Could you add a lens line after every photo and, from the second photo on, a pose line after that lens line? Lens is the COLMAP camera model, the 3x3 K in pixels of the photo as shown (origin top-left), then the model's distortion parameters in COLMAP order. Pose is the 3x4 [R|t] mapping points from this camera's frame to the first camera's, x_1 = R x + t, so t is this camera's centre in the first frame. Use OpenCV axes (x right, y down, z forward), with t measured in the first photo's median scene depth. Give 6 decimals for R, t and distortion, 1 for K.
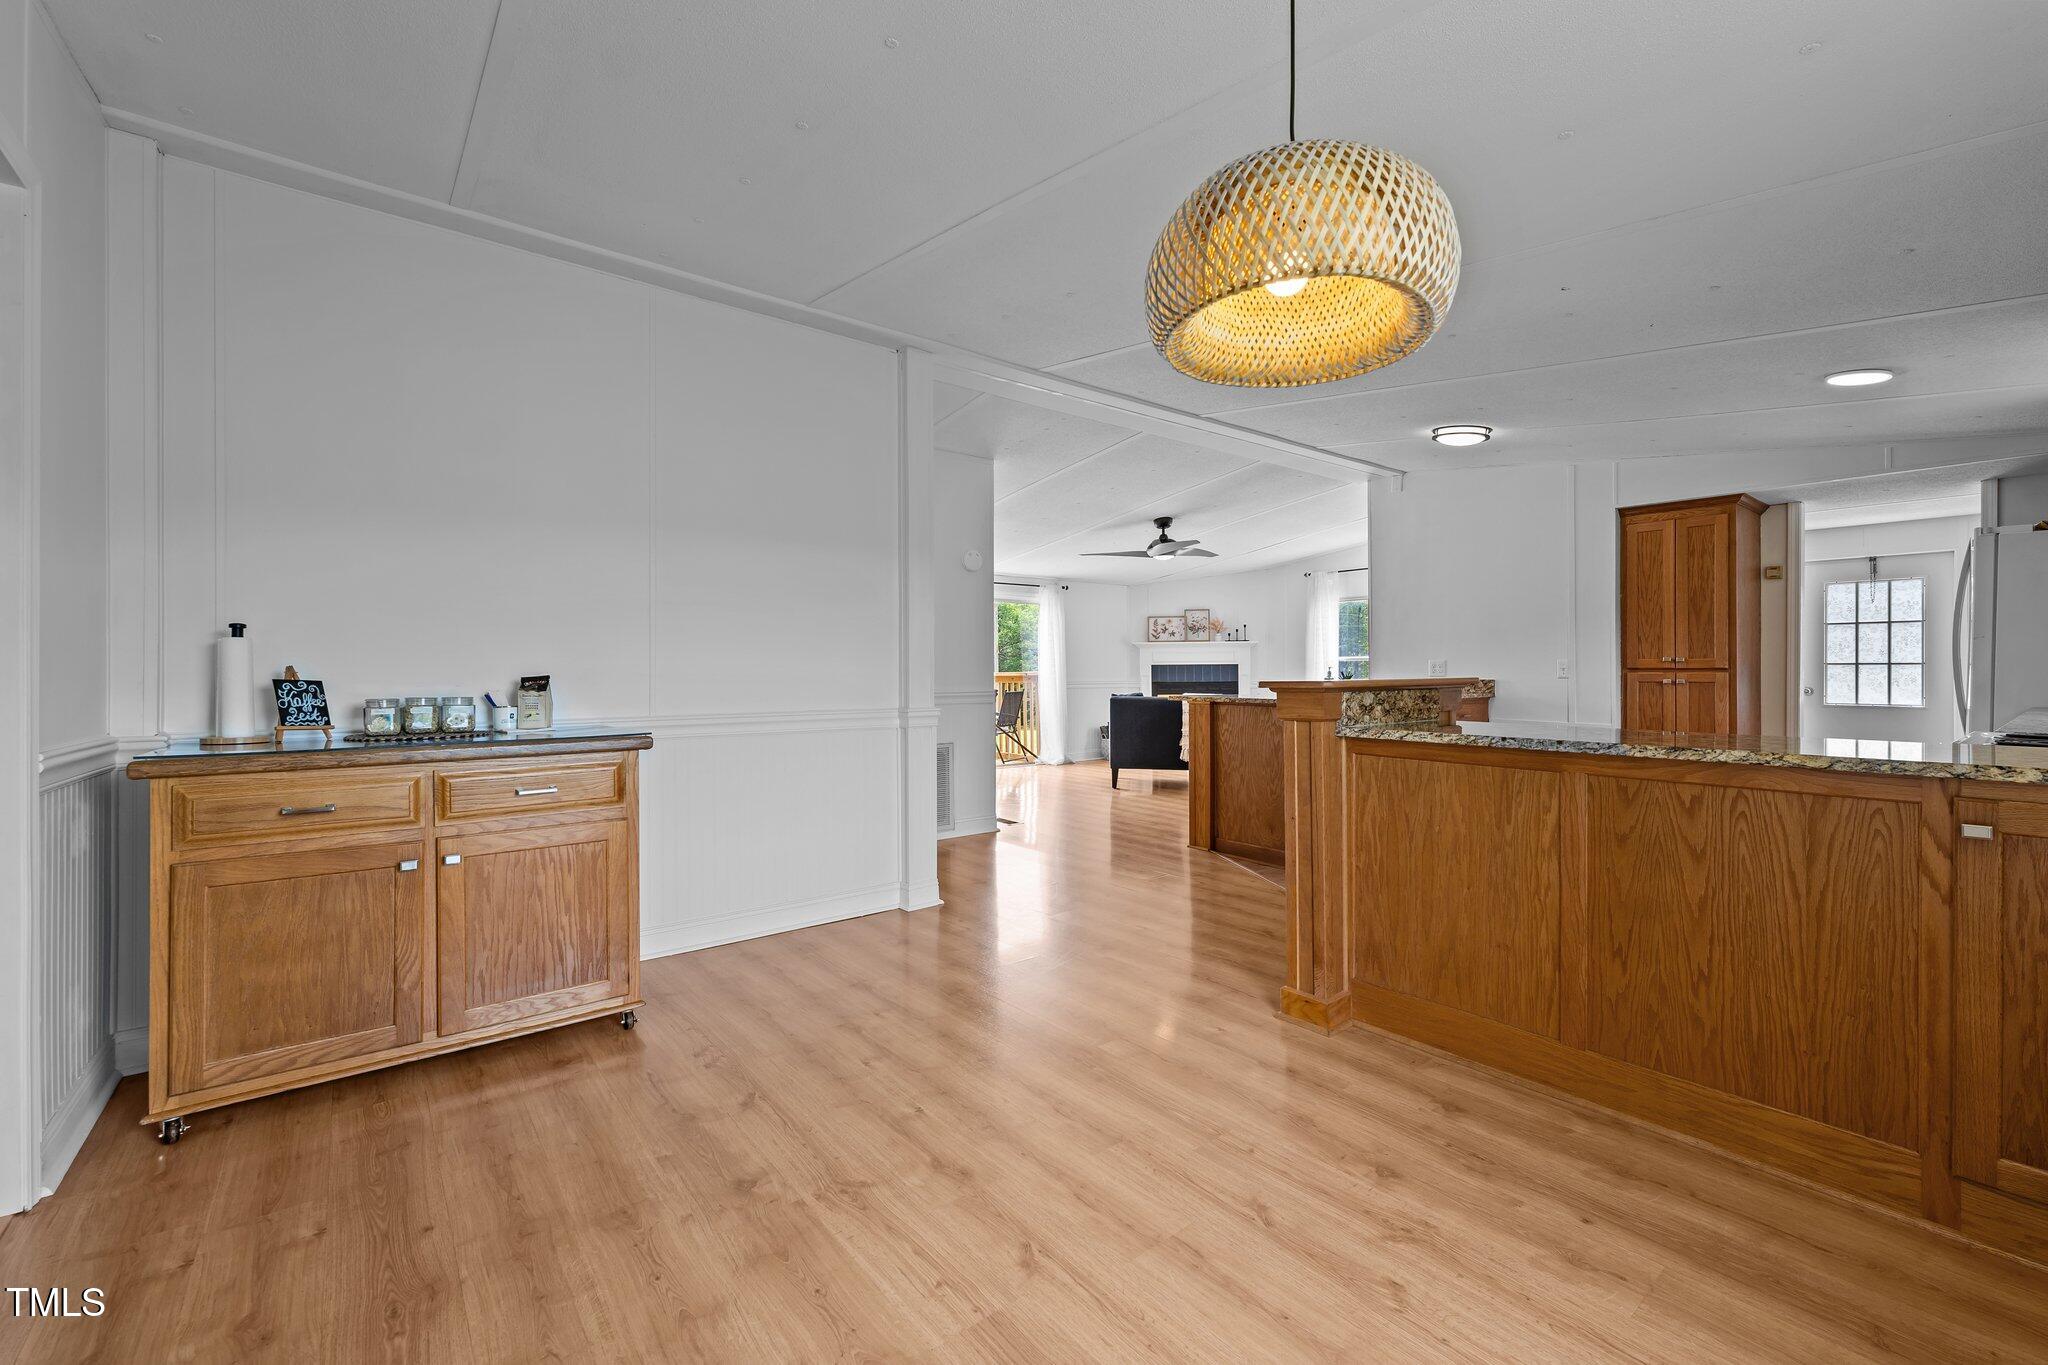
lens RADIAL K [[841.0, 0, 1019.9], [0, 841.0, 672.2], [0, 0, 1]] dist [0.000953, -0.000423]
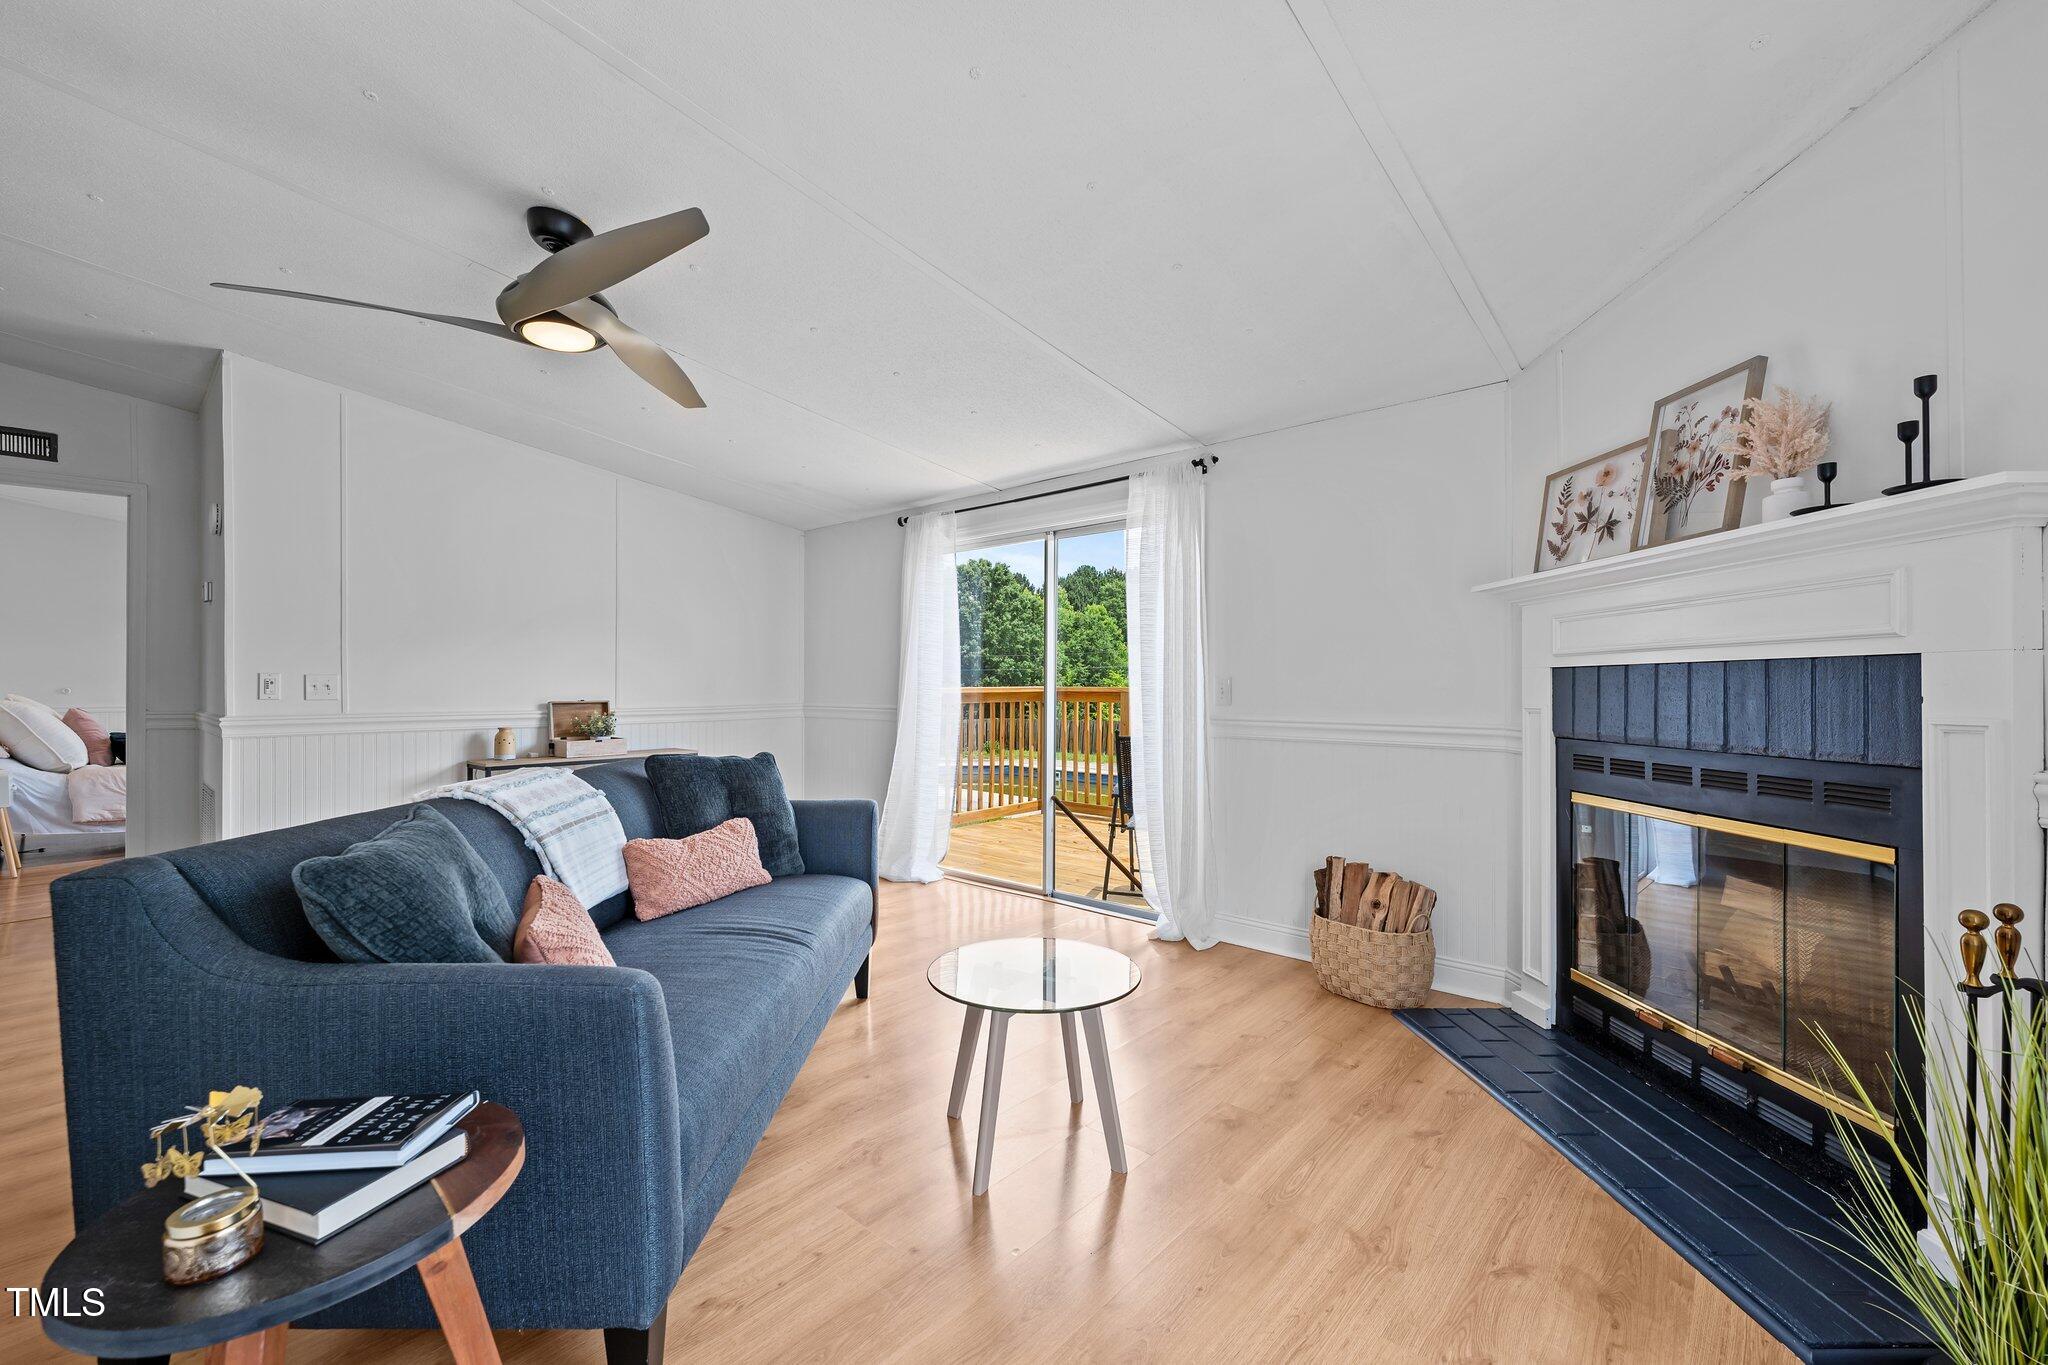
lens RADIAL K [[841.0, 0, 1026.3], [0, 841.0, 679.6], [0, 0, 1]] dist [0.000953, -0.000423]
pose [[0.176399, -0.003357, -0.984313, 0.755989], [-0.003423, 0.999986, -0.004024, -0.007086], [0.984313, 0.004080, 0.176385, 1.625128]]
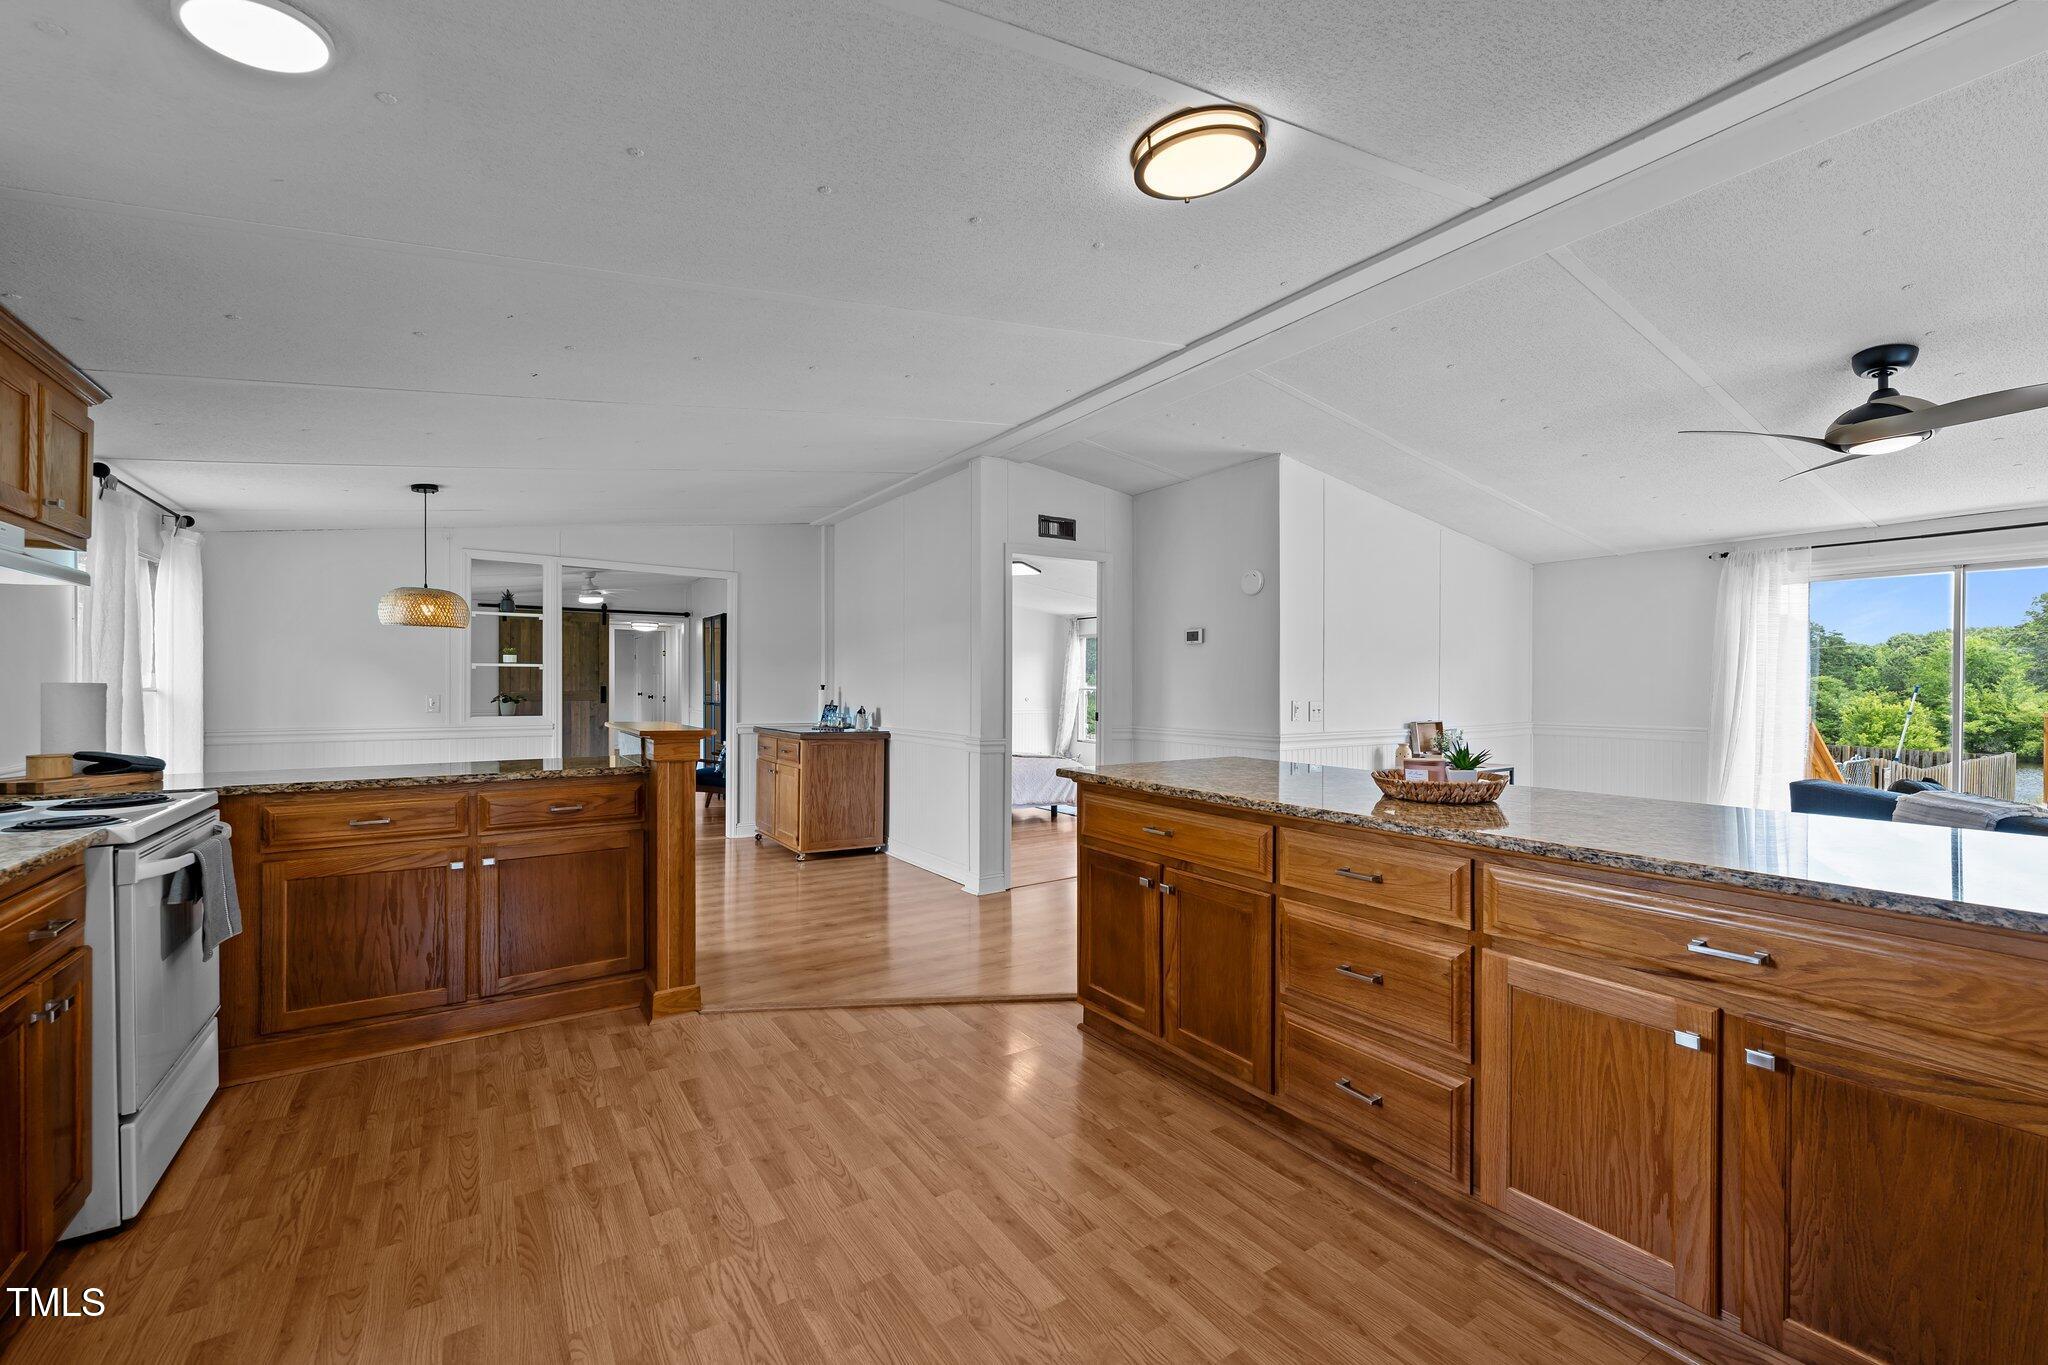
lens RADIAL K [[841.0, 0, 1026.5], [0, 841.0, 694.9], [0, 0, 1]] dist [0.000953, -0.000423]
pose [[-0.077535, 0.011803, -0.996920, 0.880029], [-0.004769, 0.999914, 0.012209, -0.029193], [0.996978, 0.005701, -0.077473, 0.901597]]
